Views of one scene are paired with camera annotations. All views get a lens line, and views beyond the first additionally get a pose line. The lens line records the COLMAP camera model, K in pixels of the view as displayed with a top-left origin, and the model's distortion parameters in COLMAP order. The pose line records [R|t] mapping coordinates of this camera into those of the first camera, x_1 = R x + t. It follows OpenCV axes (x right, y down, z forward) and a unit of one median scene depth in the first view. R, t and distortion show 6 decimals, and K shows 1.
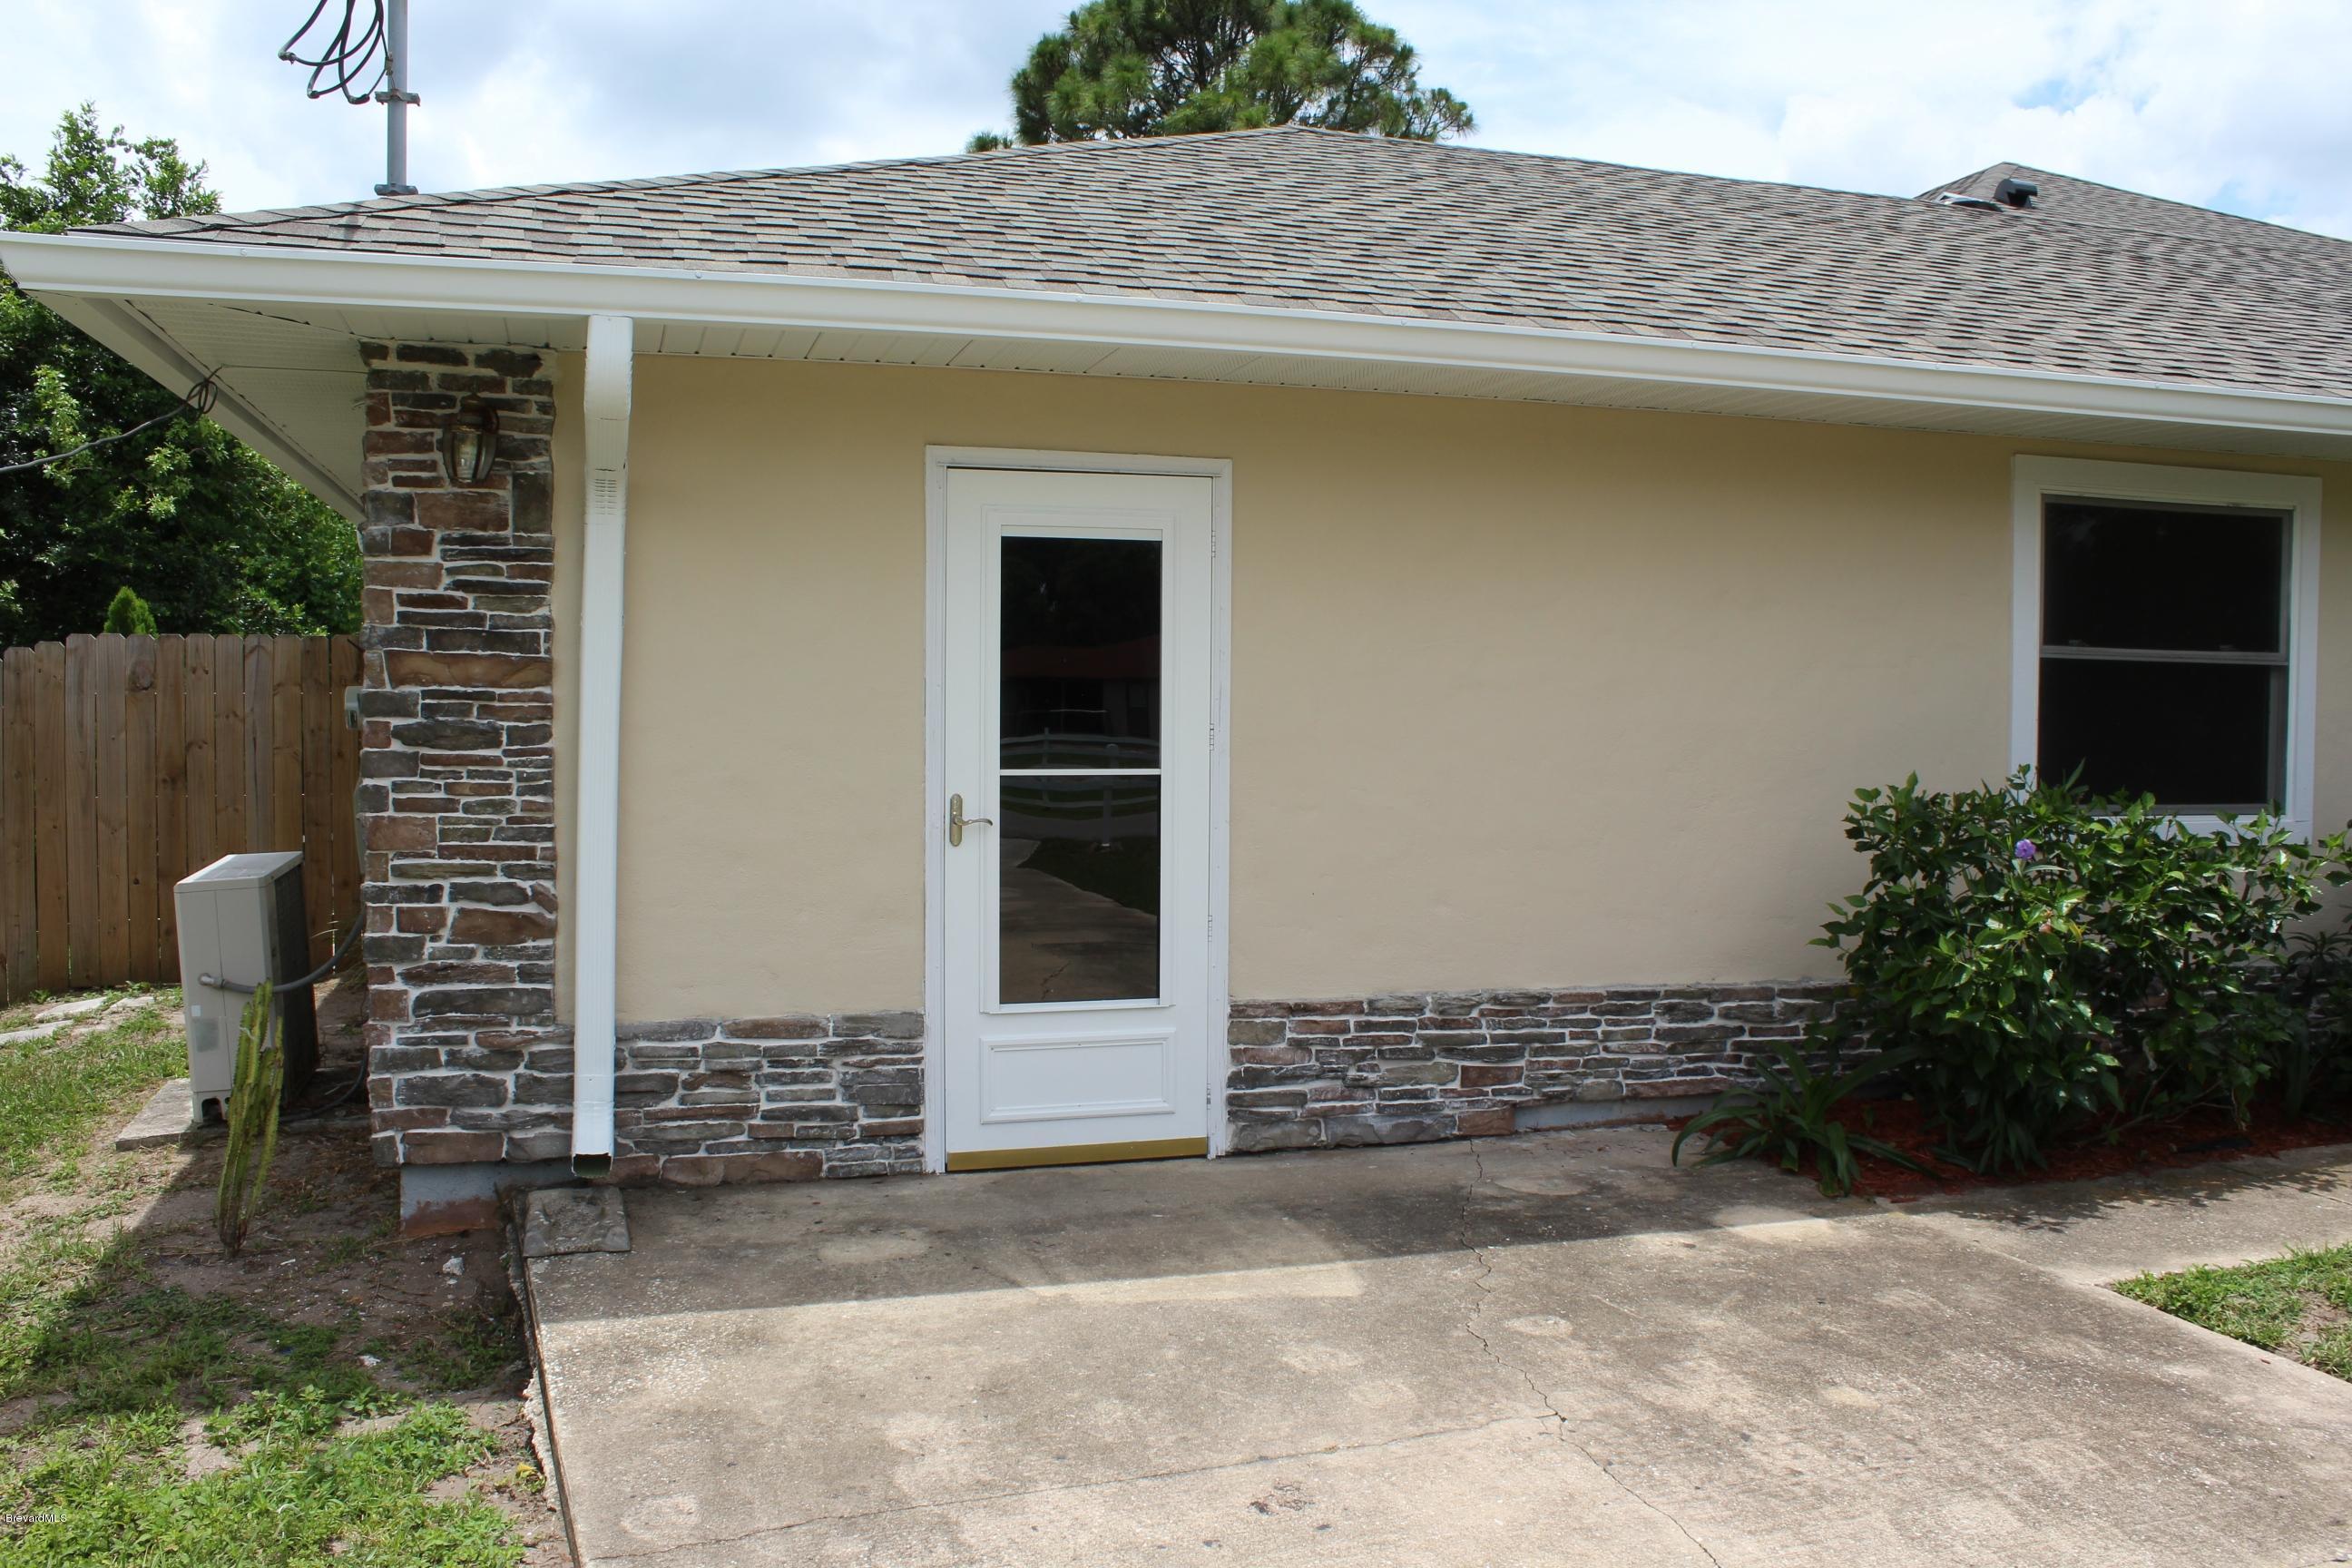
lens RADIAL K [[1975.8, 0, 1176.0], [0, 1975.8, 784.0], [0, 0, 1]] dist [-0.090558, 0.006558]
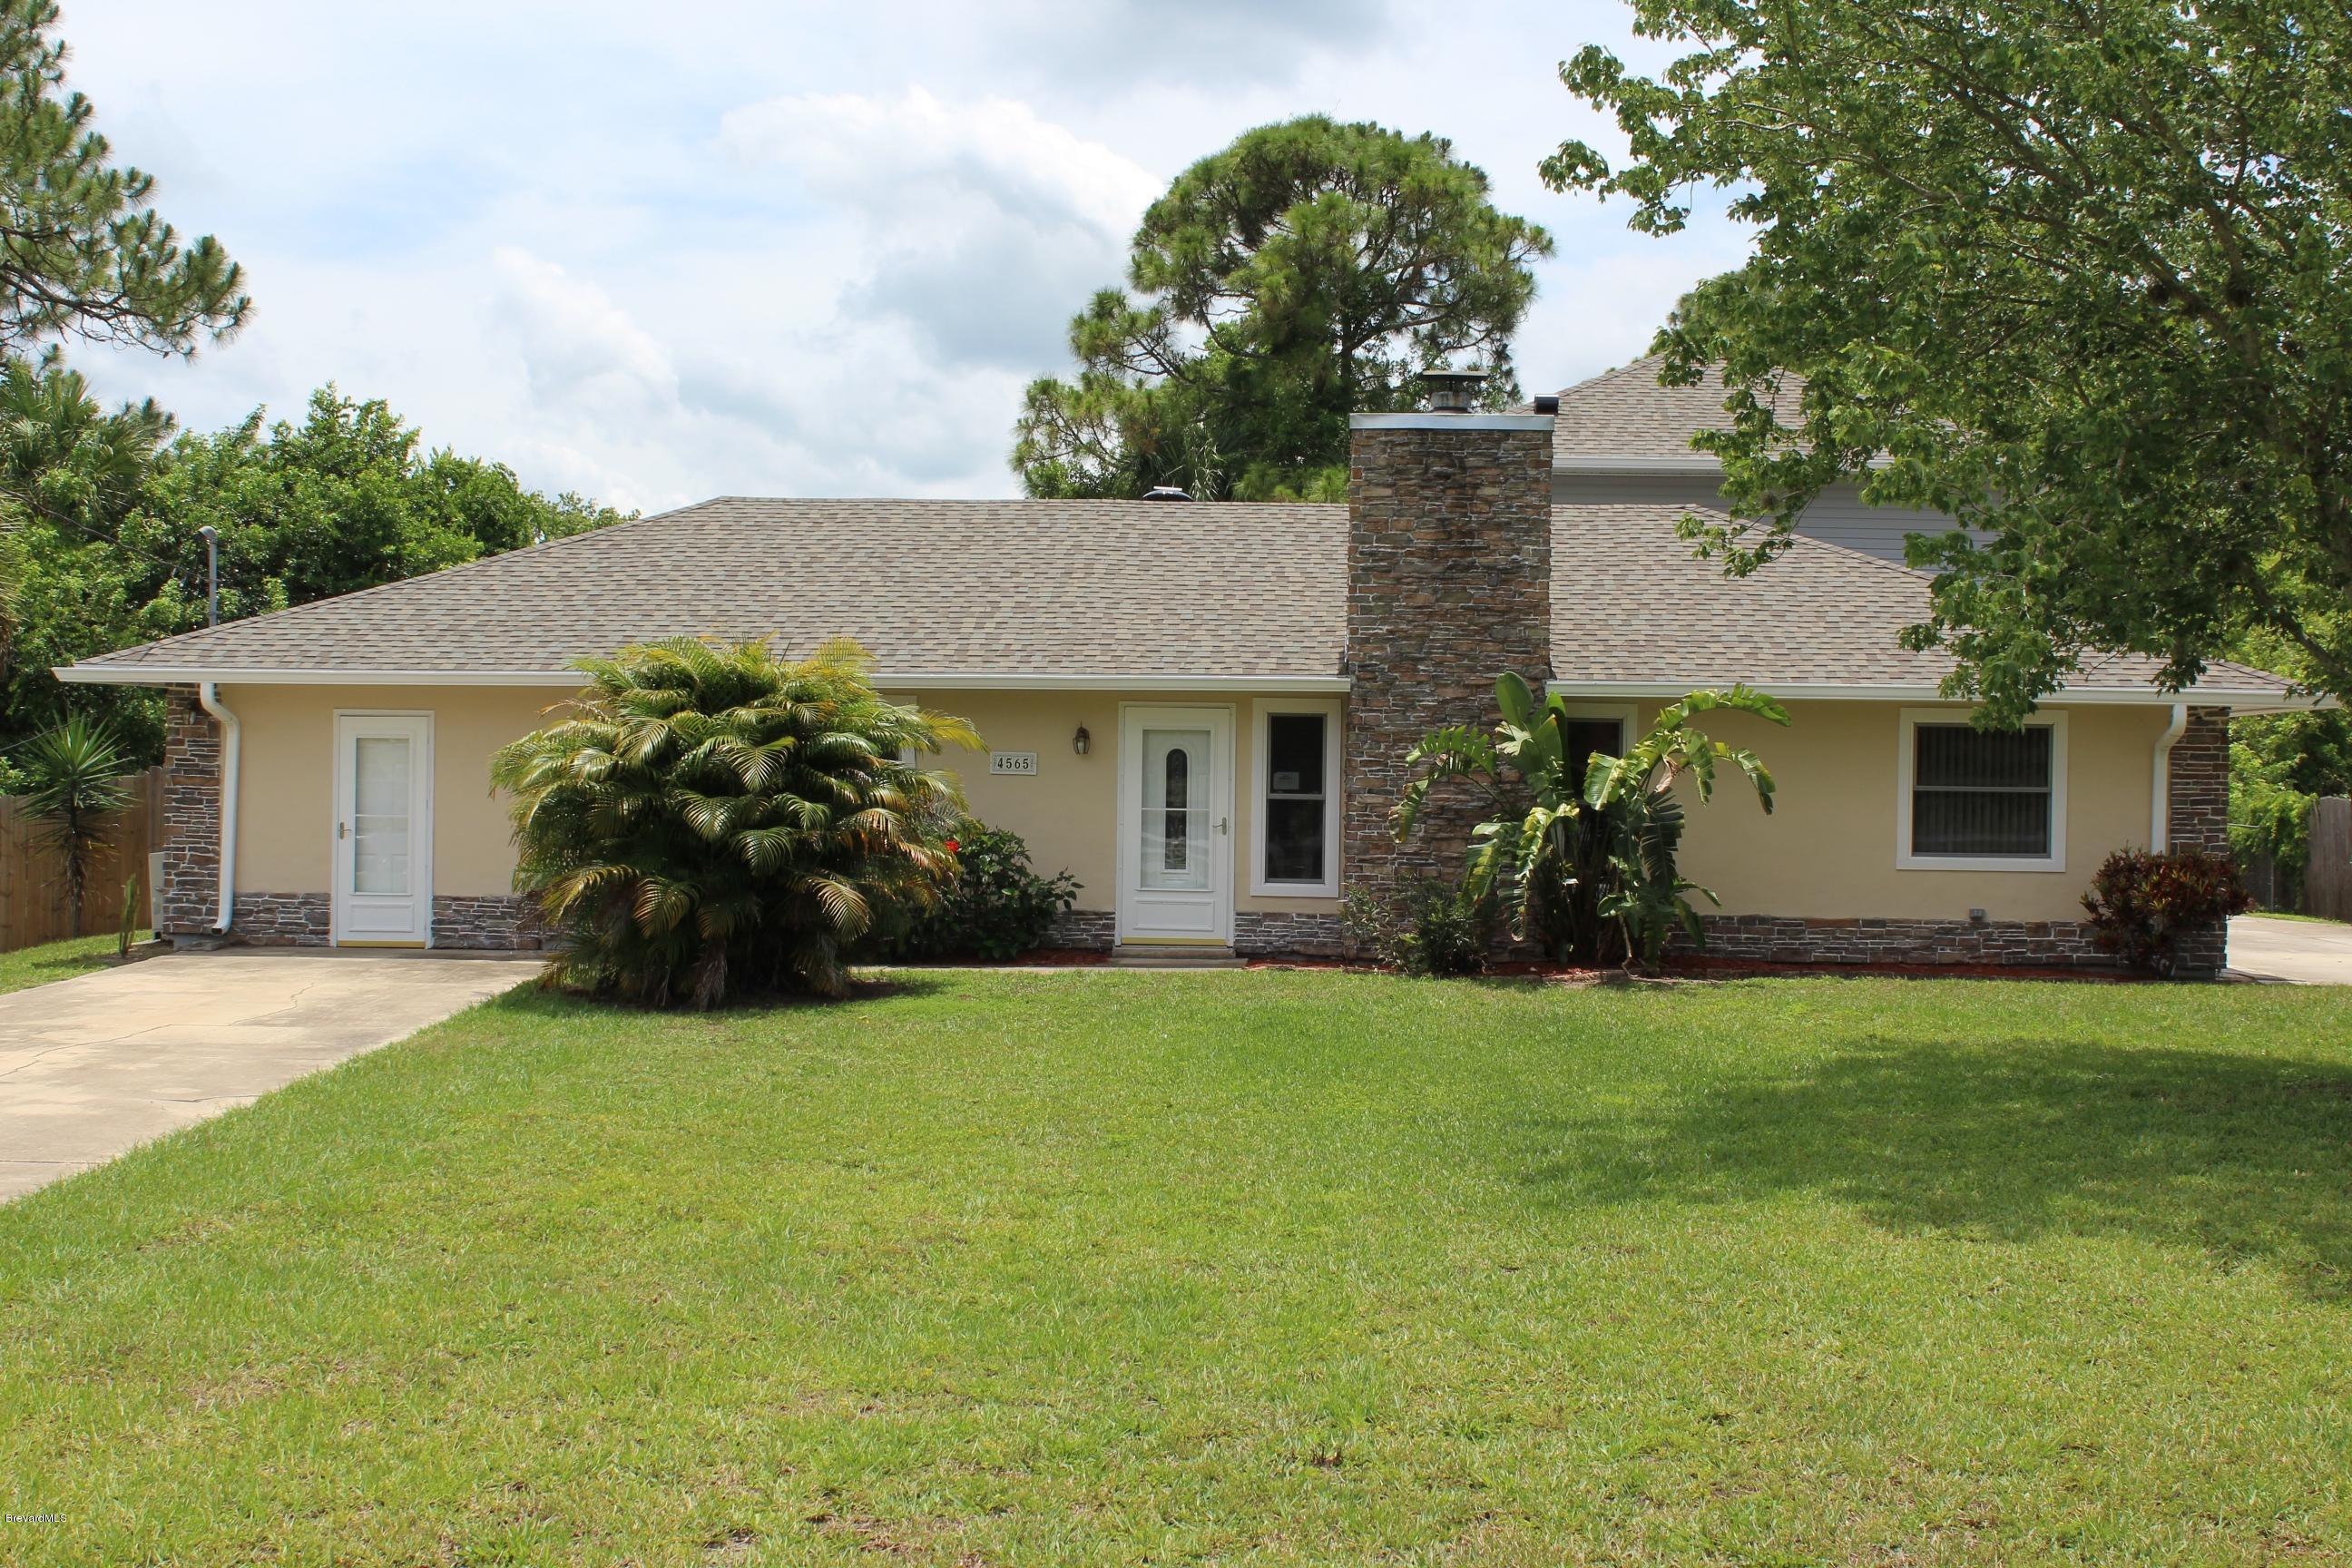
lens RADIAL K [[2977.8, 0, 1176.0], [0, 2977.8, 784.0], [0, 0, 1]] dist [-0.022574, -0.004692]
pose [[0.931503, 0.004461, -0.363706, 2.830727], [-0.020306, 0.999003, -0.039753, 0.105701], [0.363166, 0.044416, 0.930665, -2.882073]]
